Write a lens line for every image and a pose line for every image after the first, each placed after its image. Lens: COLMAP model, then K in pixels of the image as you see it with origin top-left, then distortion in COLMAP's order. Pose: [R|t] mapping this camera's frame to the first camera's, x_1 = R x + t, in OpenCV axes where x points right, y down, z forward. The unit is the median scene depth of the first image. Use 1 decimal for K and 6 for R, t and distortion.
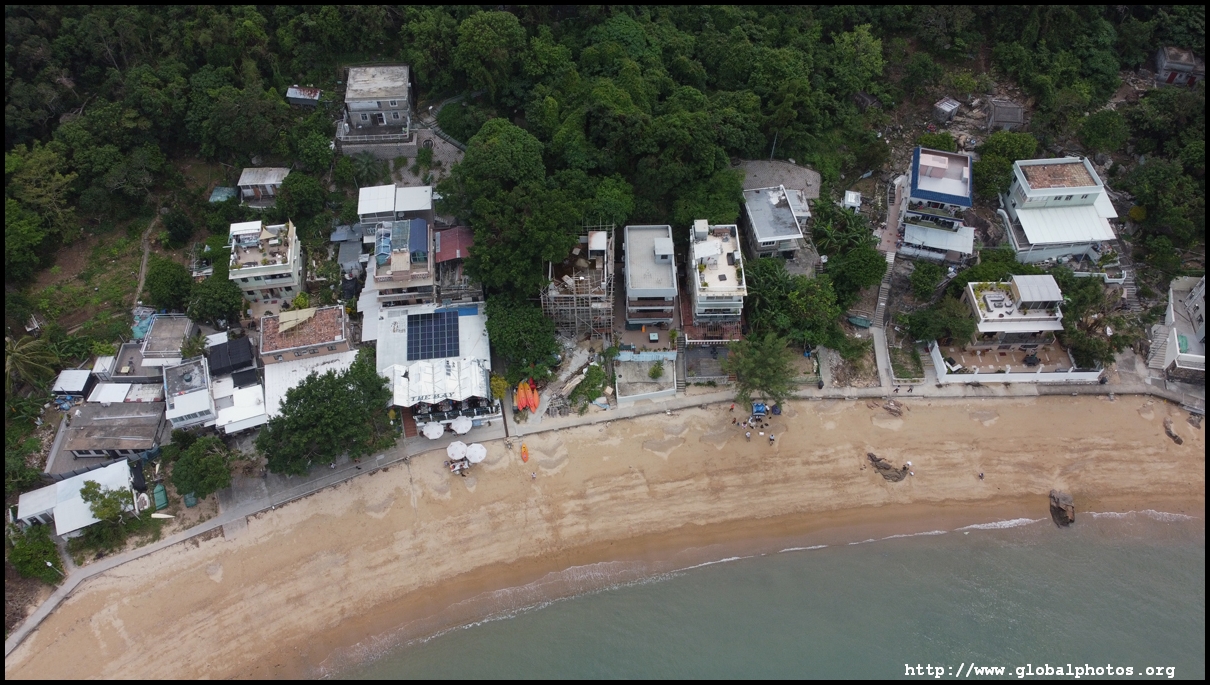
lens RADIAL K [[901.9, 0, 605.0], [0, 901.9, 342.5], [0, 0, 1]] dist [0.002046, -0.008285]
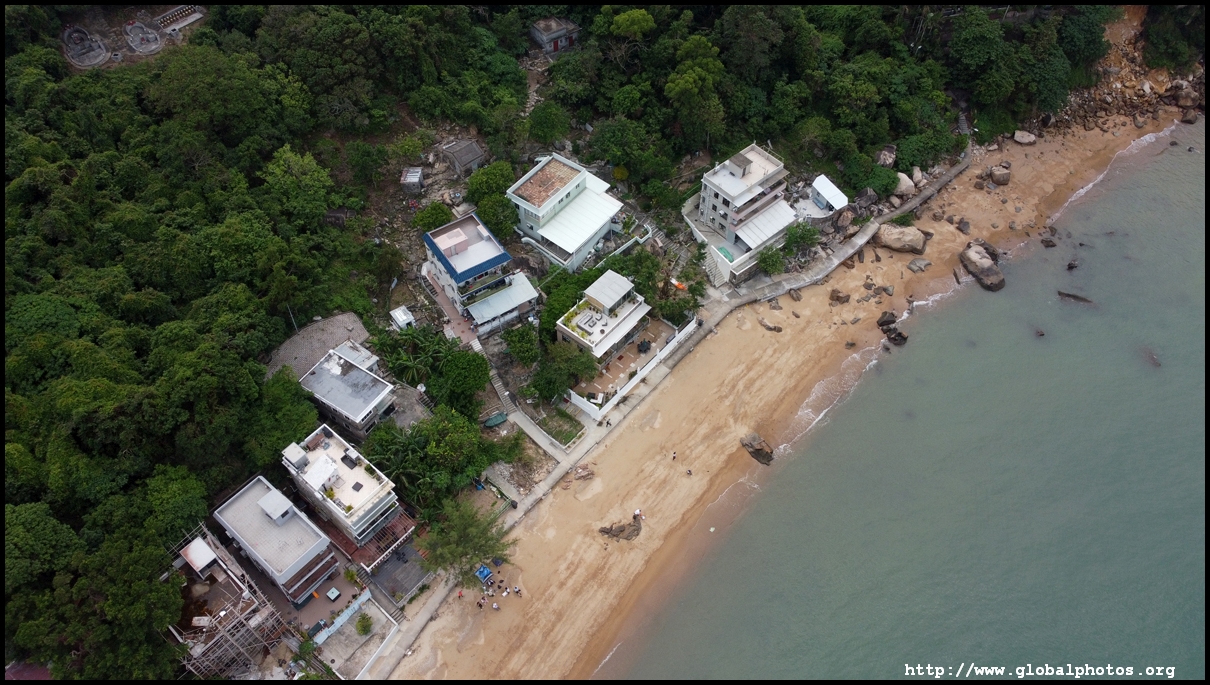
lens RADIAL K [[901.9, 0, 605.0], [0, 901.9, 342.5], [0, 0, 1]] dist [0.002046, -0.008285]
pose [[0.668828, -0.586225, 0.457176, -0.021791], [0.591362, 0.792203, 0.150684, -0.163382], [-0.450511, 0.169575, 0.876518, 0.120922]]
